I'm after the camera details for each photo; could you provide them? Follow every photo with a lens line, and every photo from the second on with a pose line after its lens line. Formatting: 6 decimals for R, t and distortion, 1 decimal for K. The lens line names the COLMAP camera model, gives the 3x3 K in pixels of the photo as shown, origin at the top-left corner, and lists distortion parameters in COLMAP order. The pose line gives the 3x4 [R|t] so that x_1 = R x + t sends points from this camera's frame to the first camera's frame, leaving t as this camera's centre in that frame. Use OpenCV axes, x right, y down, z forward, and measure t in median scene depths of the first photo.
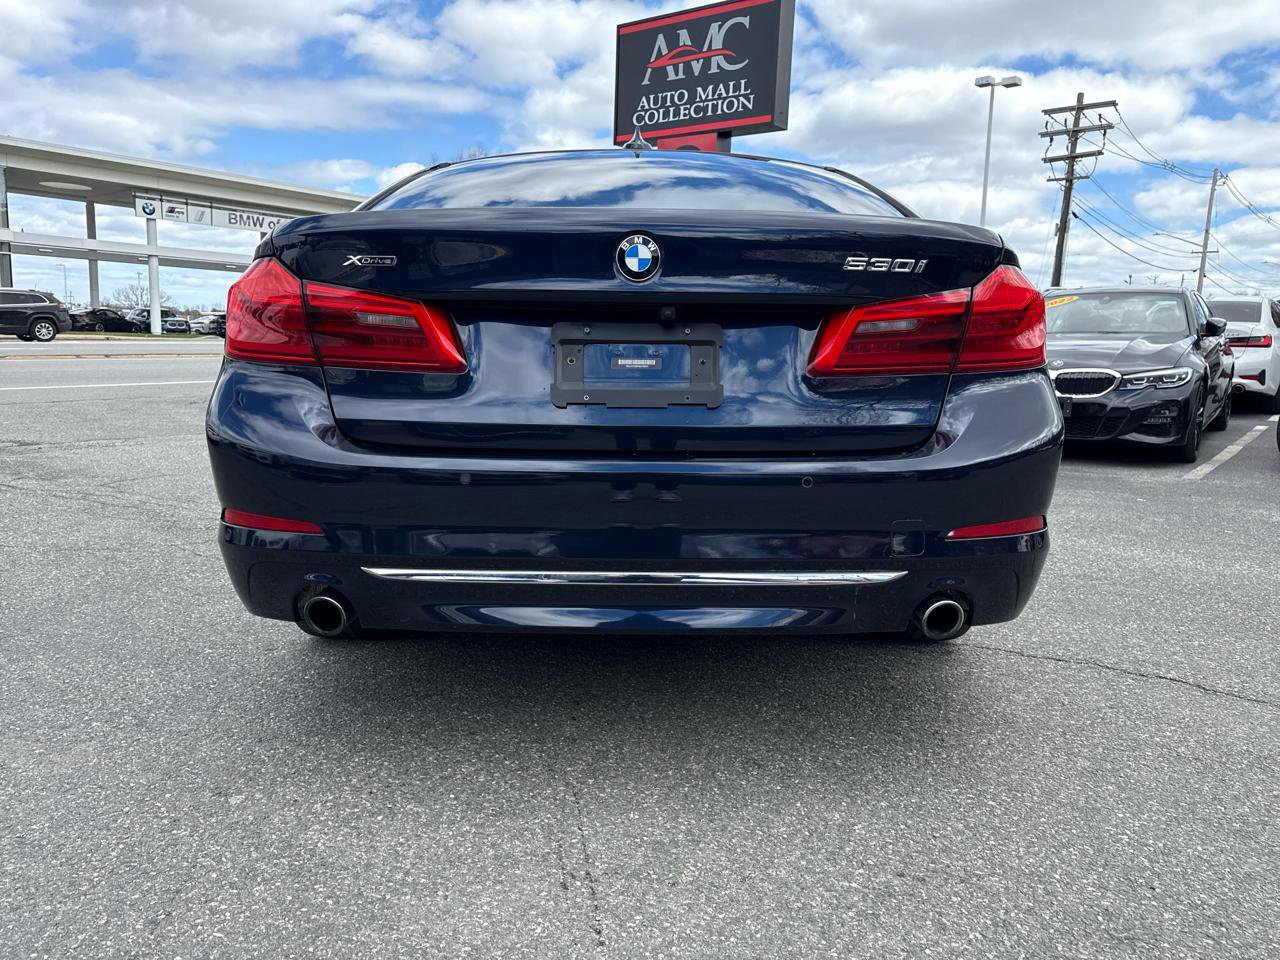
lens RADIAL K [[906.3, 0, 635.3], [0, 906.3, 471.6], [0, 0, 1]] dist [0.021635, -0.023713]
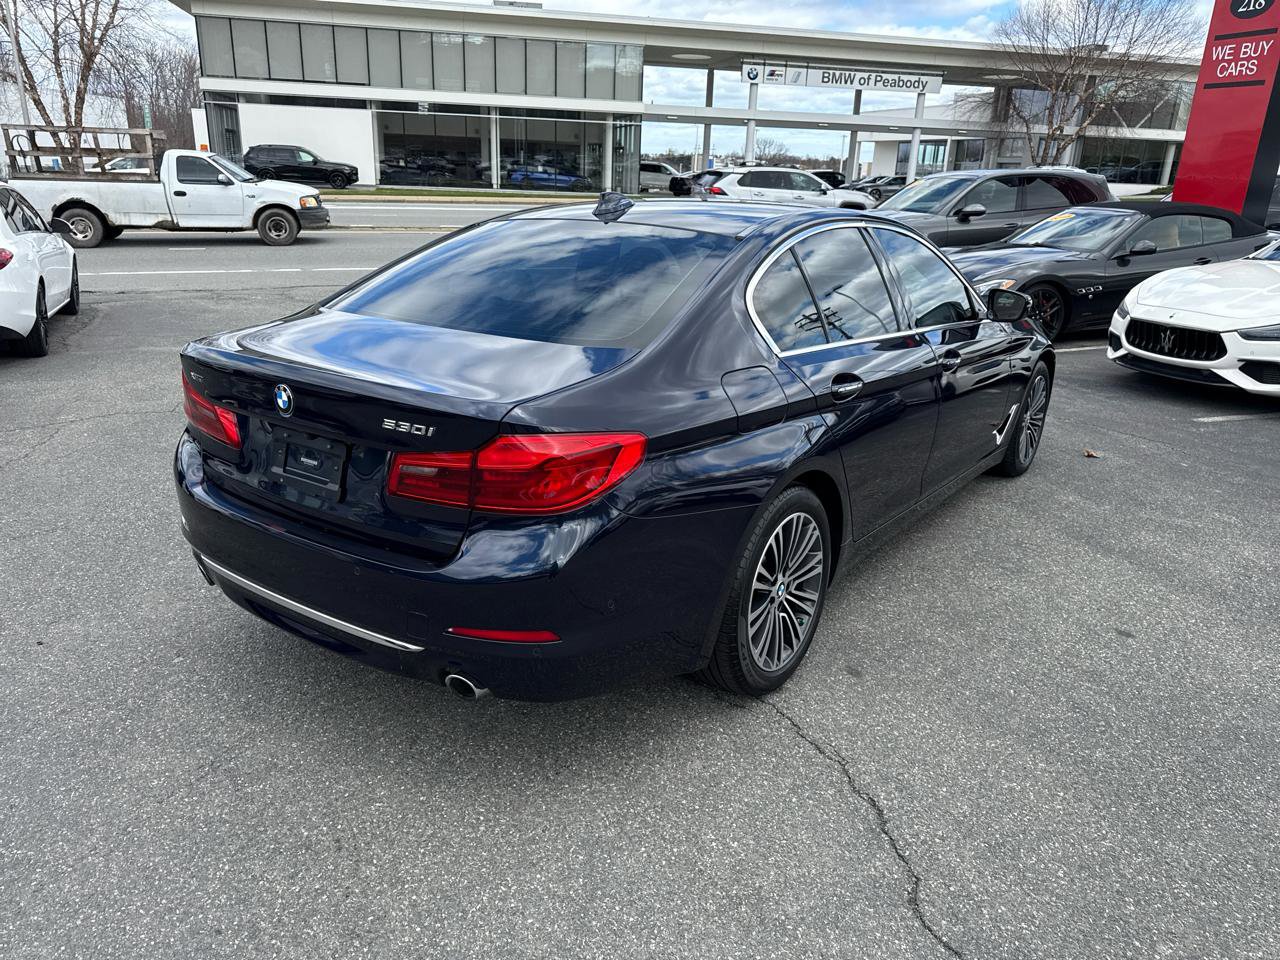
lens RADIAL K [[906.3, 0, 635.3], [0, 906.3, 471.6], [0, 0, 1]] dist [0.021635, -0.023713]
pose [[0.809997, 0.176730, -0.559170, 0.298592], [-0.087435, 0.979246, 0.182843, -0.100106], [0.579879, -0.099211, 0.808639, 0.025638]]
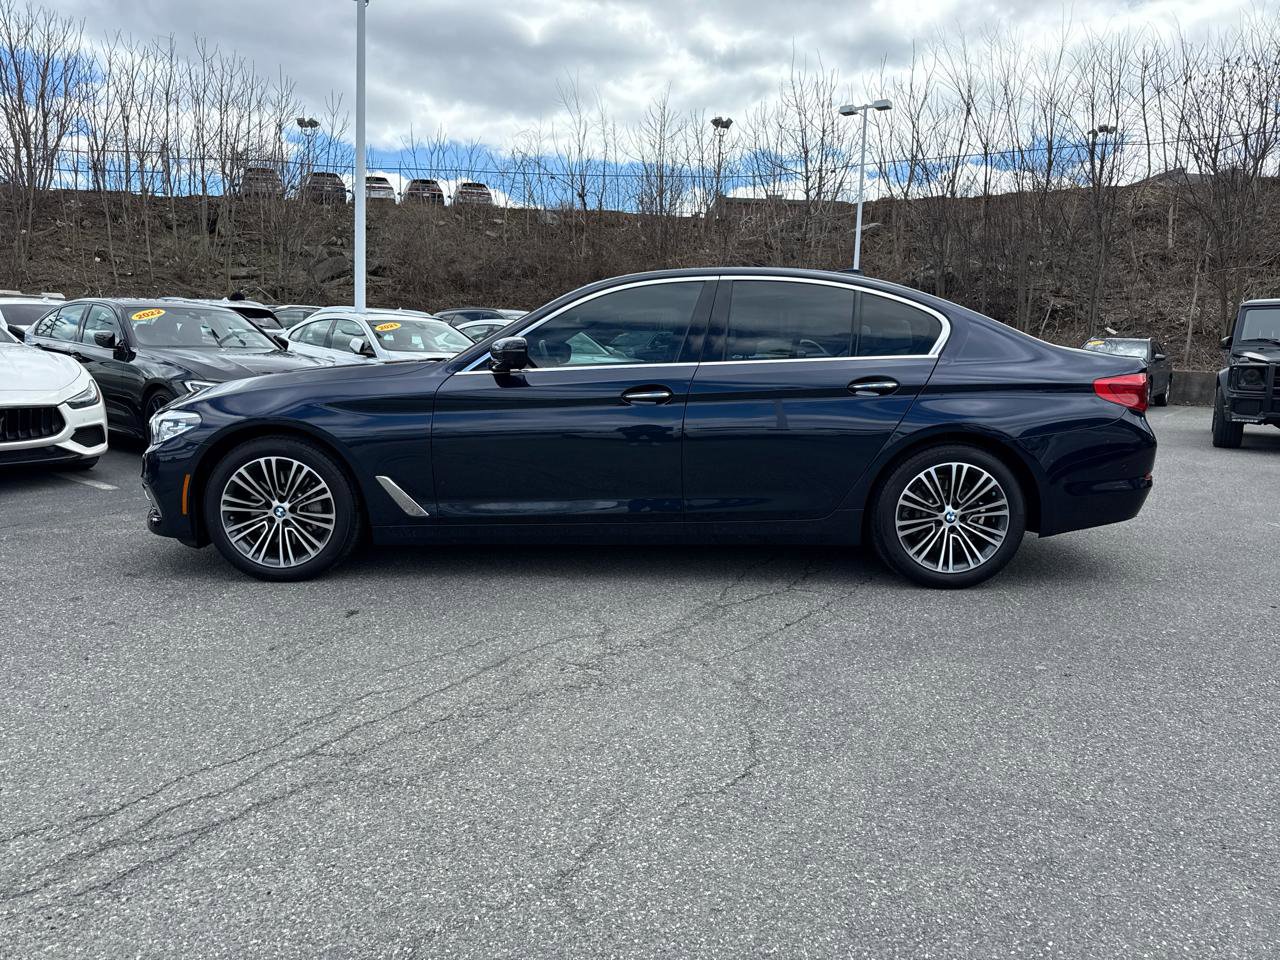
lens RADIAL K [[906.3, 0, 635.3], [0, 906.3, 471.6], [0, 0, 1]] dist [0.021635, -0.023713]
pose [[0.009206, -0.139169, 0.990226, -0.725142], [0.114908, 0.983855, 0.137206, -0.115802], [-0.993334, 0.112521, 0.025049, 0.580051]]
